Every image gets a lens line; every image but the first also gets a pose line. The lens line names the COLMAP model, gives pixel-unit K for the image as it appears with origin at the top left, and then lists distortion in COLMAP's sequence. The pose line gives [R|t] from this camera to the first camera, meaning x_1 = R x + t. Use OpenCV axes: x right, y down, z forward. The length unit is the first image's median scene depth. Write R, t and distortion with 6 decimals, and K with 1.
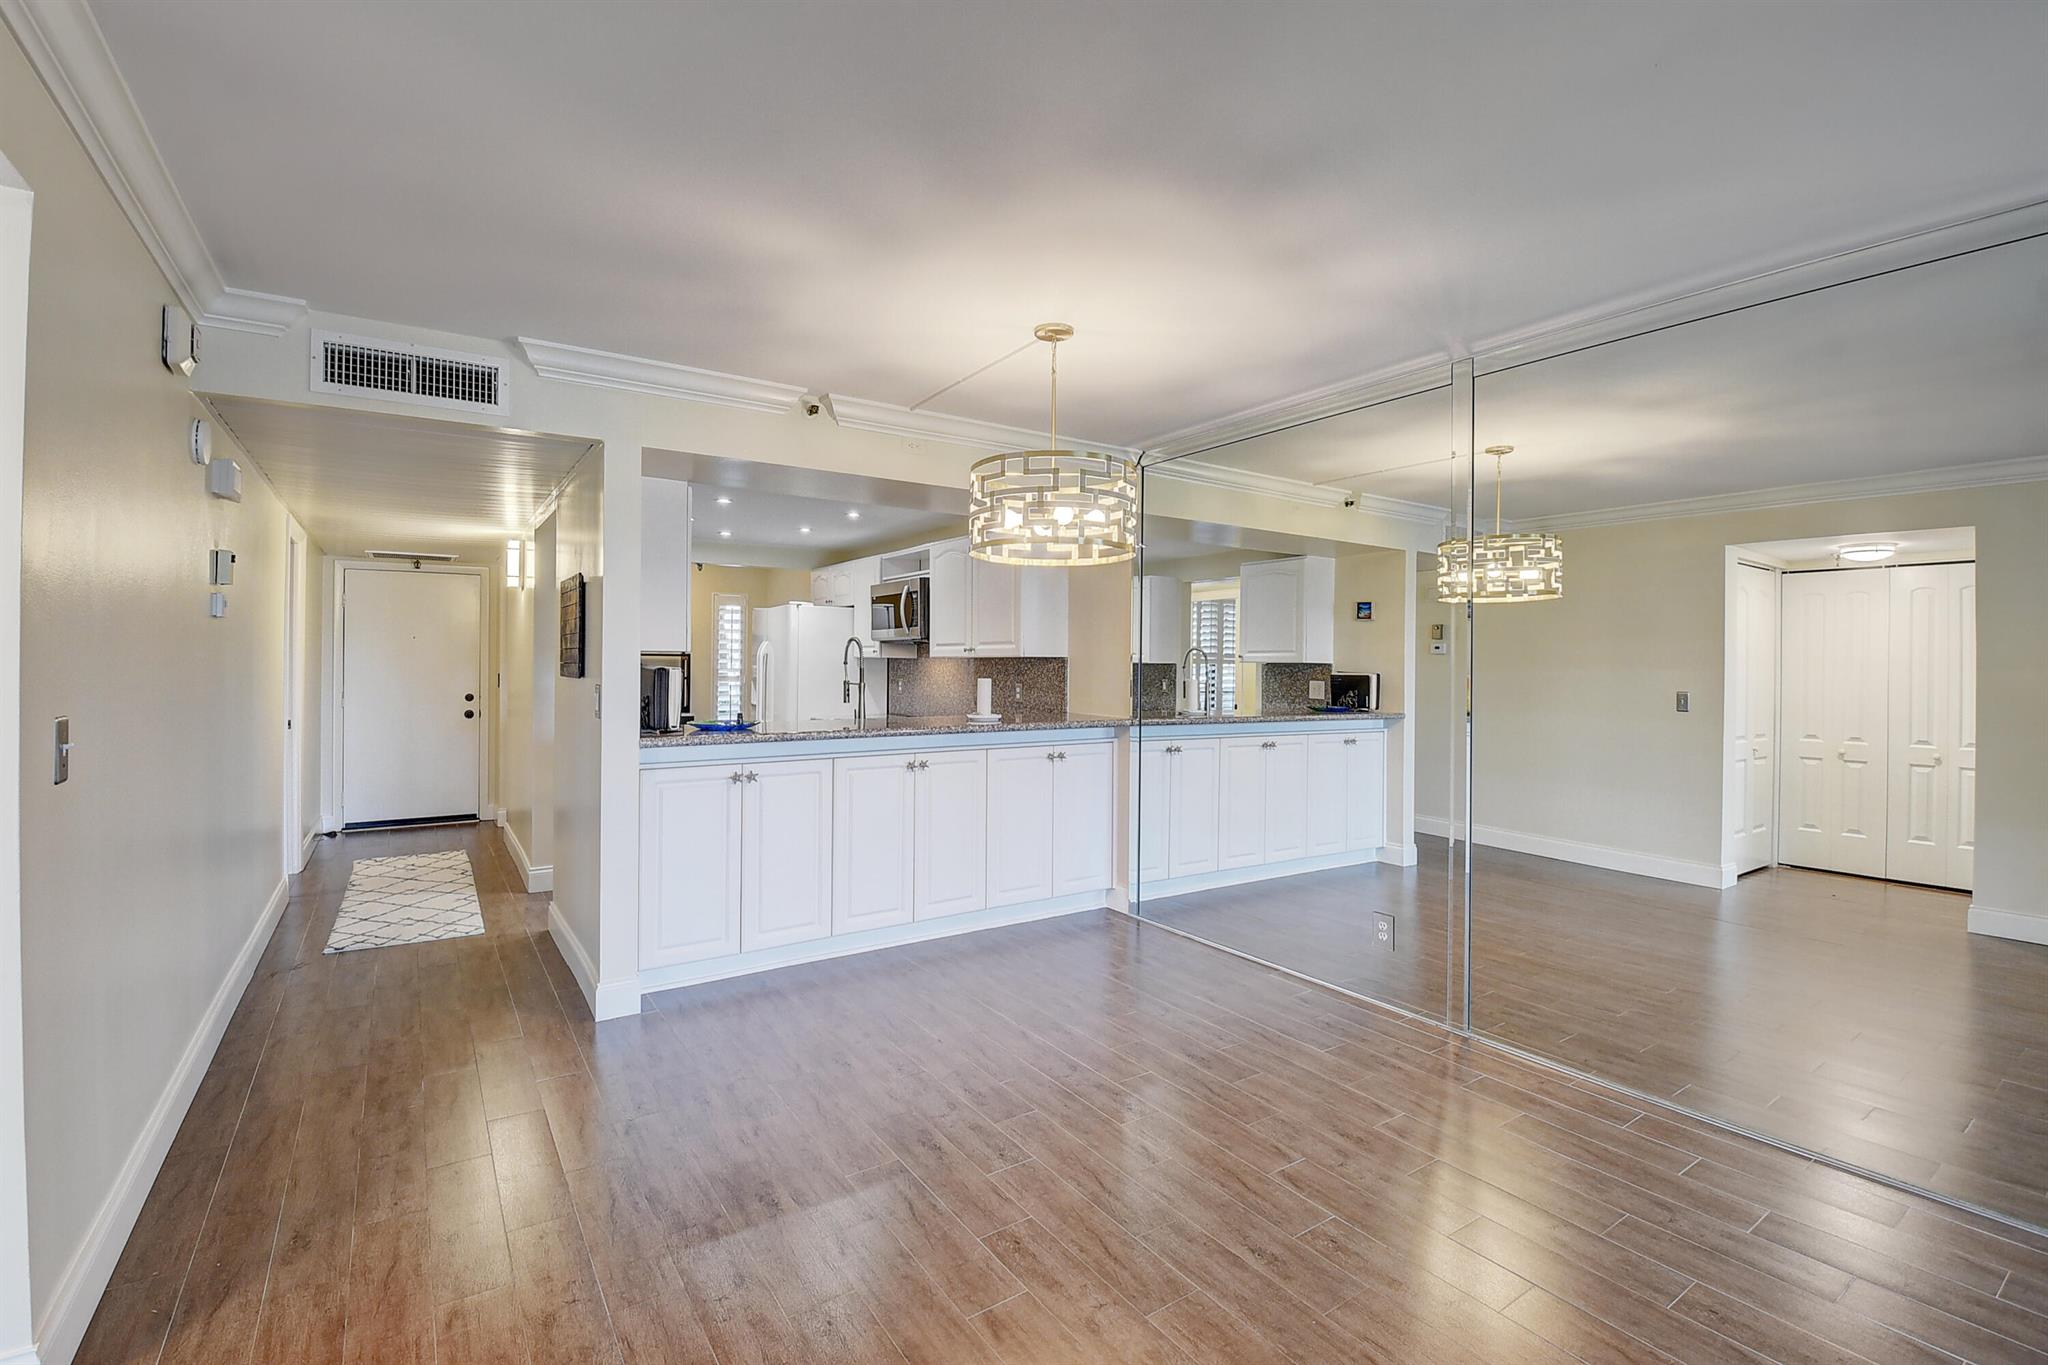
lens RADIAL K [[908.8, 0, 1018.0], [0, 908.8, 663.4], [0, 0, 1]] dist [0.019236, -0.030778]
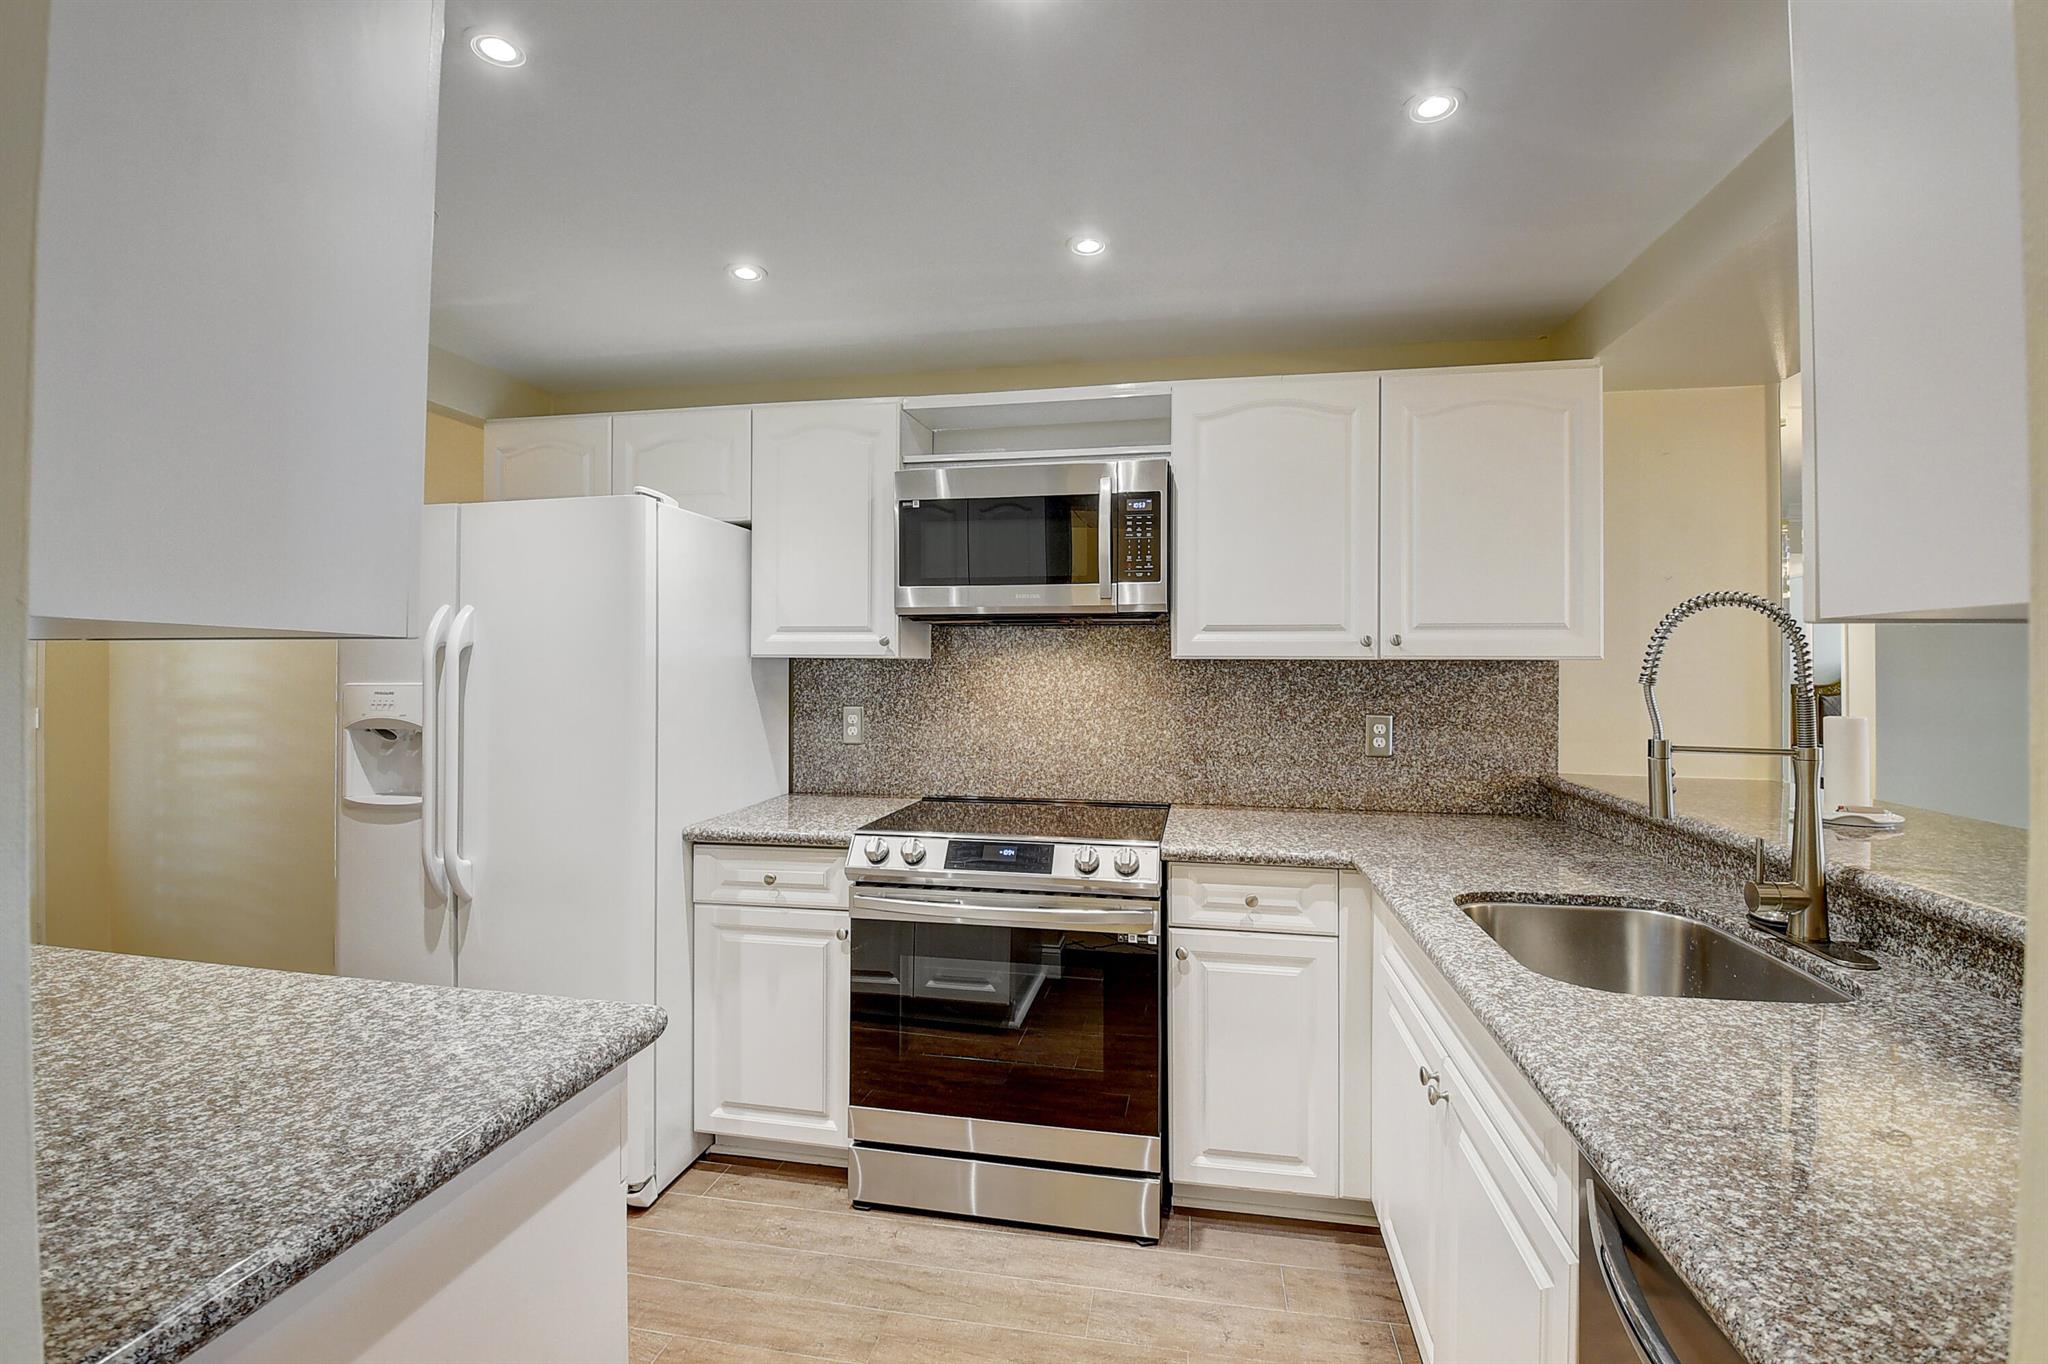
lens RADIAL K [[902.7, 0, 1015.7], [0, 902.7, 665.3], [0, 0, 1]] dist [0.001500, -0.019462]
pose [[0.707805, -0.002539, 0.706404, -0.449572], [0.000396, 0.999995, 0.003197, -0.005224], [-0.706408, -0.001983, 0.707802, 0.780859]]
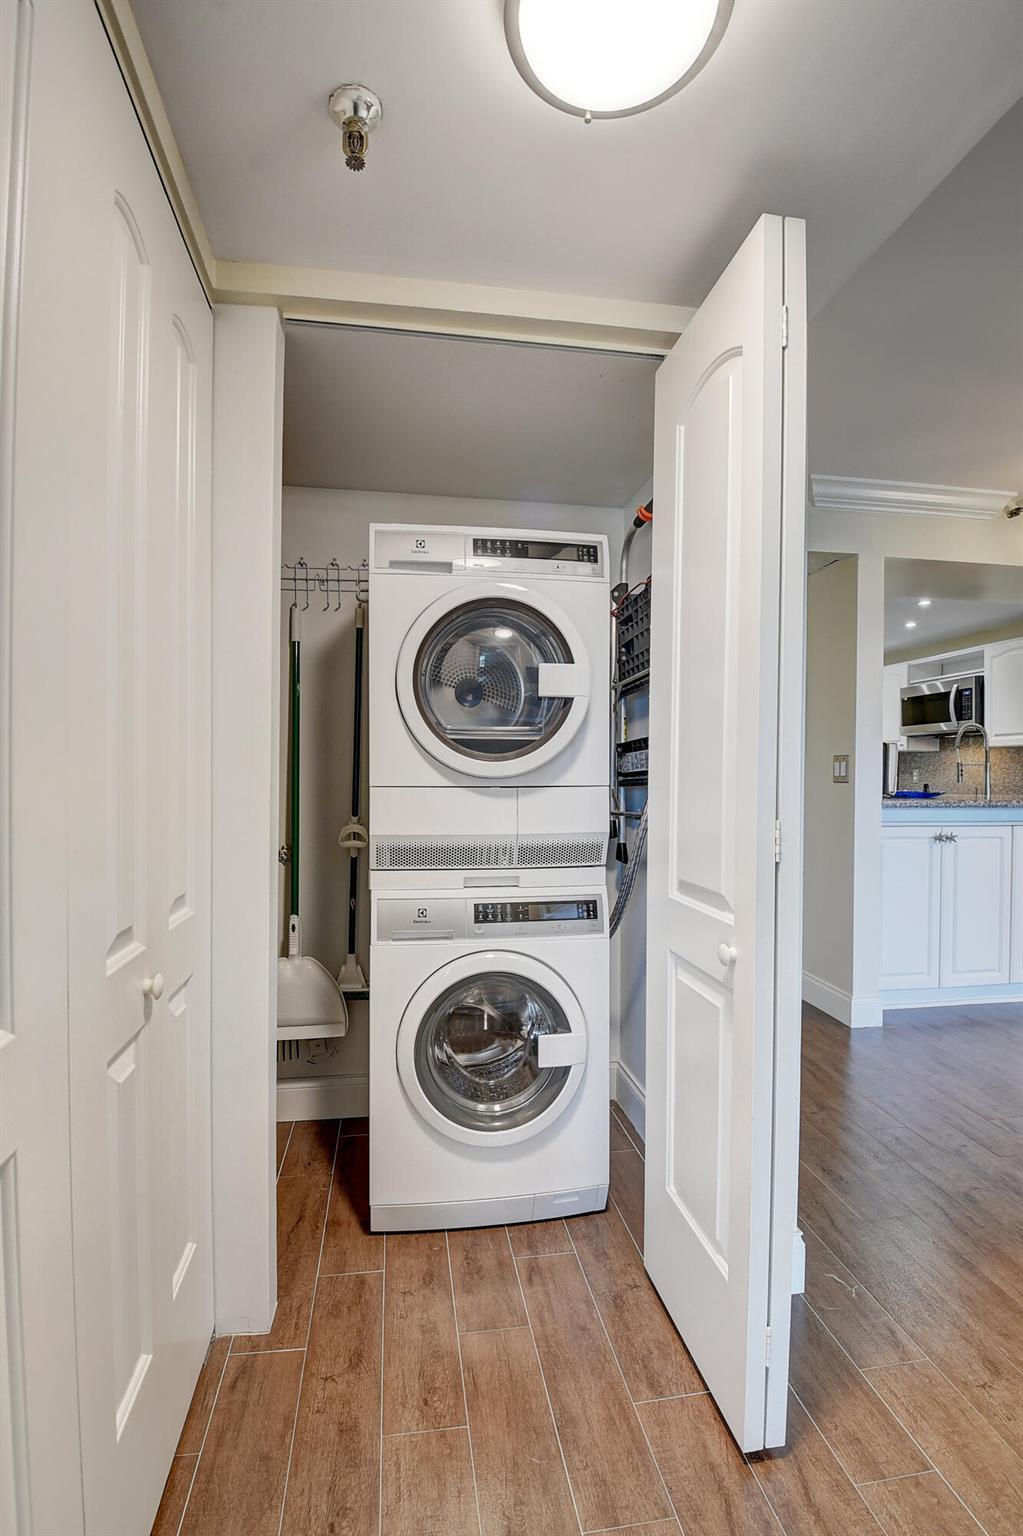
lens RADIAL K [[681.6, 0, 491.7], [0, 681.6, 782.8], [0, 0, 1]] dist [0.019236, -0.030778]
pose [[0.902426, 0.004427, -0.430822, -0.290409], [-0.000509, 0.999957, 0.009209, 0.030899], [0.430844, -0.008091, 0.902390, -0.021420]]
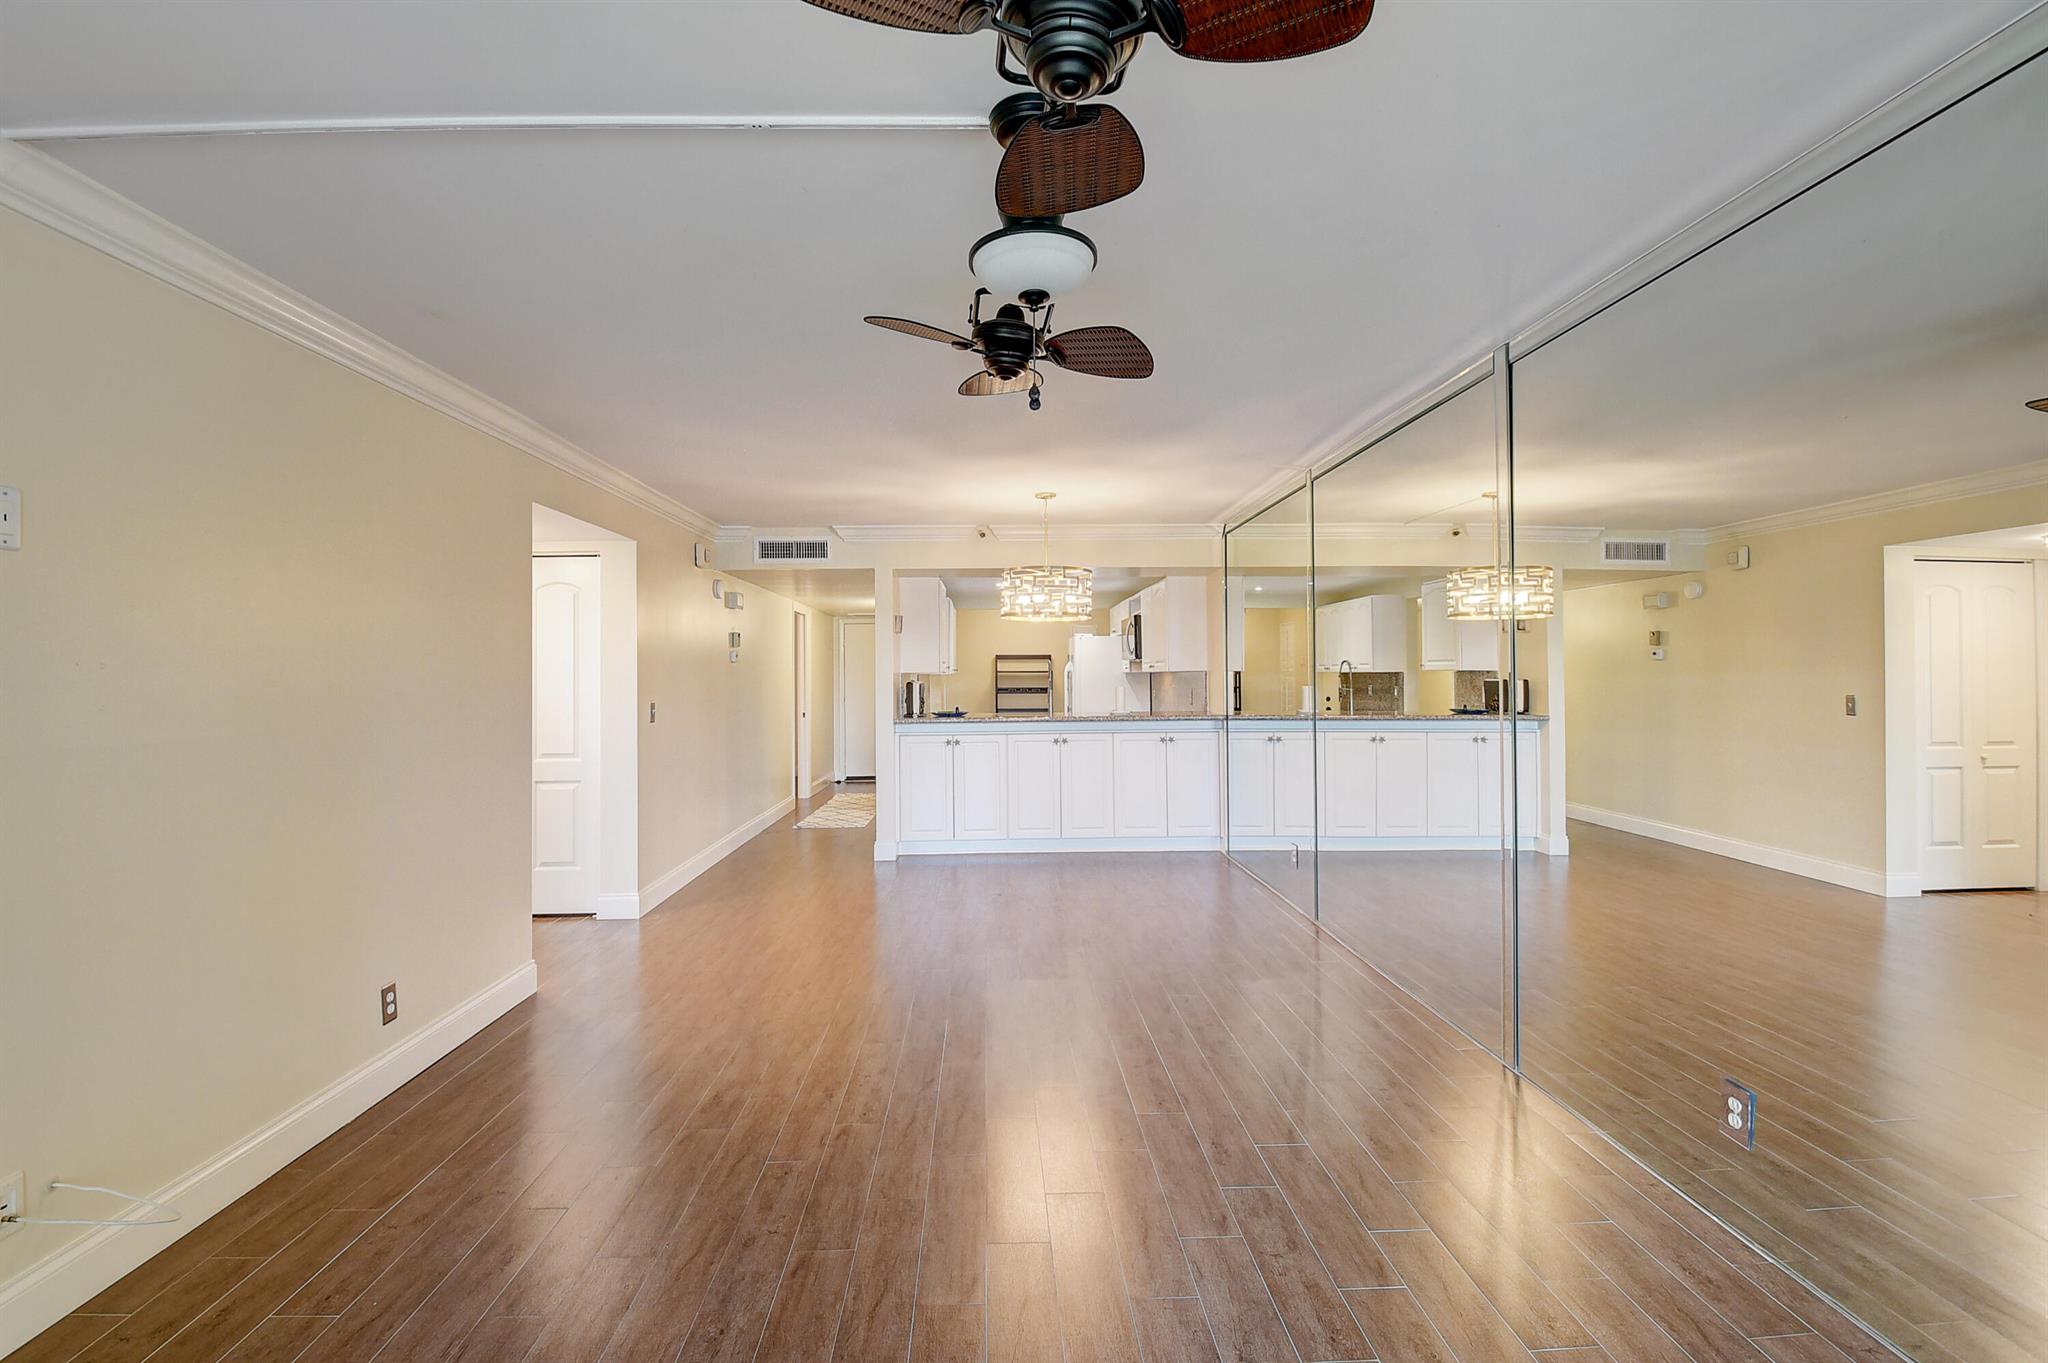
lens RADIAL K [[908.8, 0, 1018.0], [0, 908.8, 662.4], [0, 0, 1]] dist [0.019236, -0.030778]
pose [[0.848957, -0.019377, -0.528106, 0.493453], [0.014069, 0.999802, -0.014068, -0.003904], [0.528274, 0.004514, 0.849062, -0.298885]]
